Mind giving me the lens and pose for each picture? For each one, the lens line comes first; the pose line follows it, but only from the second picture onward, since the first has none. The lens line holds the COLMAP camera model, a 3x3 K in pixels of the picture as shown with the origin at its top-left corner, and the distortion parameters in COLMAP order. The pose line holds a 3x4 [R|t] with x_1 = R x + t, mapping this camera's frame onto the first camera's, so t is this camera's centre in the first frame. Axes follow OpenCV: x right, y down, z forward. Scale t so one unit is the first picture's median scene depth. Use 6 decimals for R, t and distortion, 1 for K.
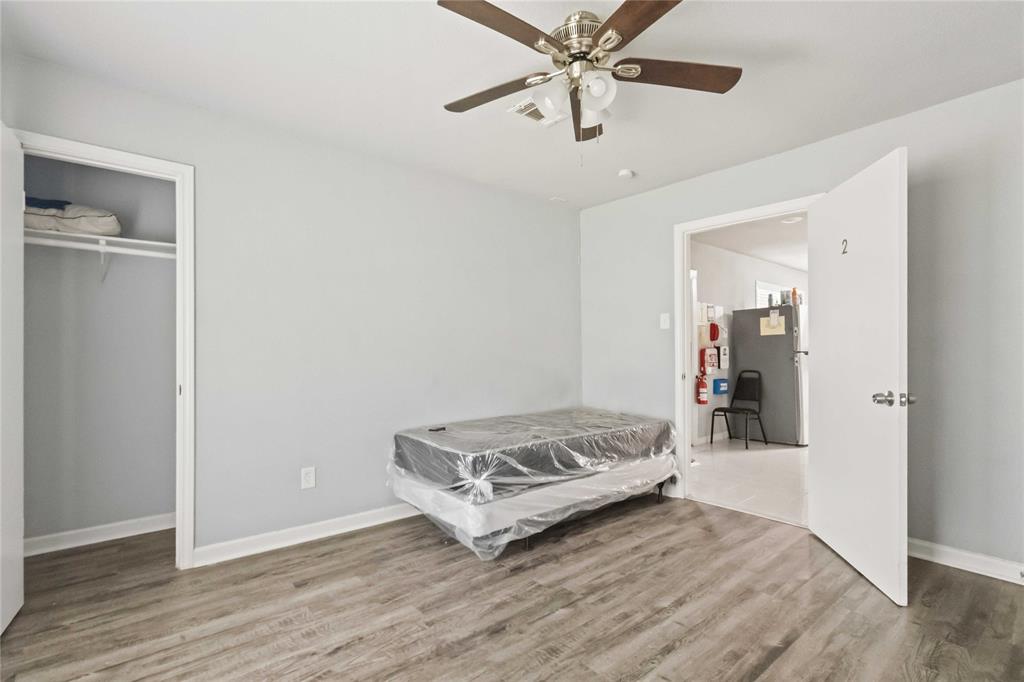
lens RADIAL K [[479.4, 0, 503.9], [0, 479.4, 350.7], [0, 0, 1]] dist [-0.004868, 0.000340]
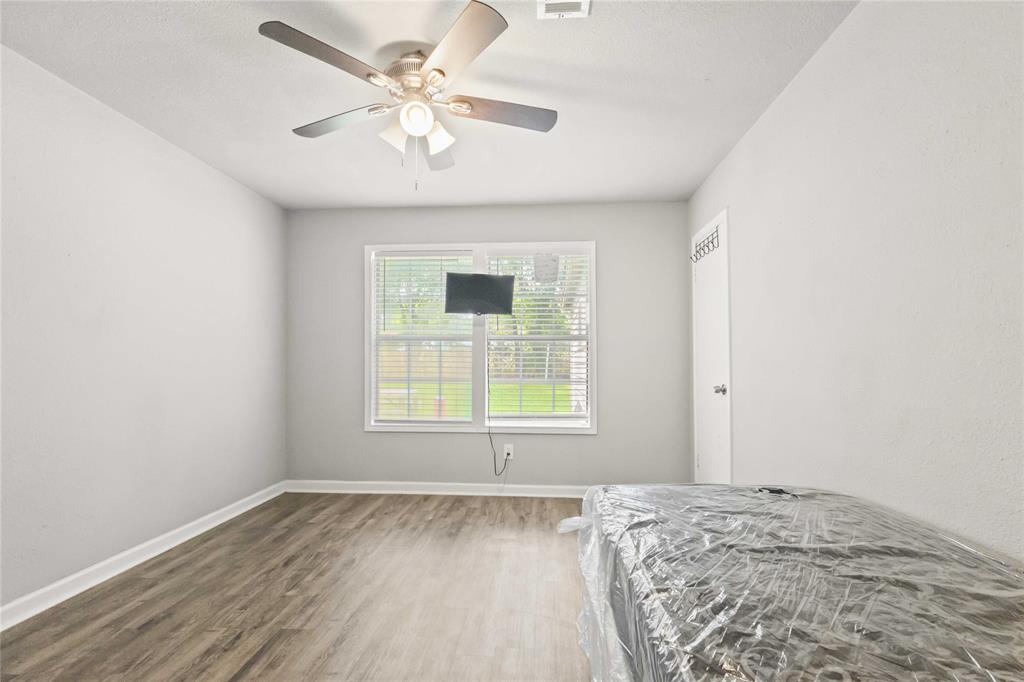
lens RADIAL K [[479.4, 0, 519.0], [0, 479.4, 358.5], [0, 0, 1]] dist [-0.004868, 0.000340]
pose [[-0.676399, -0.004804, -0.736519, 0.686394], [0.008568, 0.999860, -0.014391, 0.015888], [0.736485, -0.016044, -0.676263, 1.621718]]
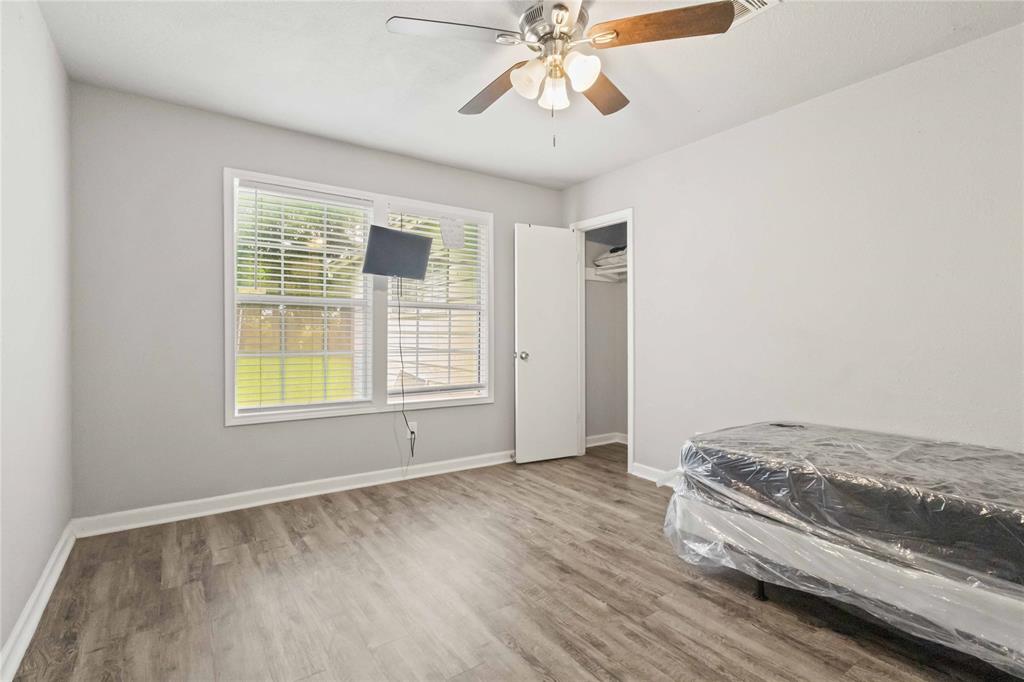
lens RADIAL K [[479.4, 0, 513.6], [0, 479.4, 338.8], [0, 0, 1]] dist [-0.004868, 0.000340]
pose [[-0.066593, 0.015474, -0.997660, 0.997398], [0.002298, 0.999879, 0.015355, 0.002268], [0.997778, -0.001270, -0.066620, 0.827521]]
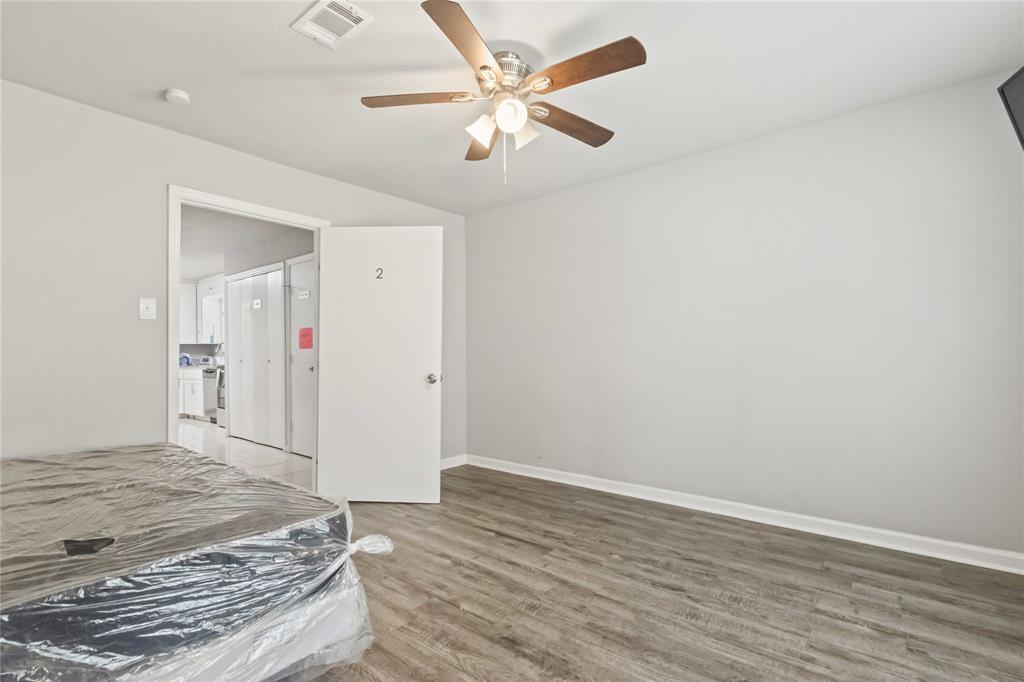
lens RADIAL K [[479.4, 0, 508.2], [0, 479.4, 345.9], [0, 0, 1]] dist [-0.004868, 0.000340]
pose [[-0.190939, 0.011592, 0.981533, -0.821470], [0.003666, 0.999932, -0.011096, 0.009791], [-0.981595, 0.001479, -0.190969, 1.025103]]
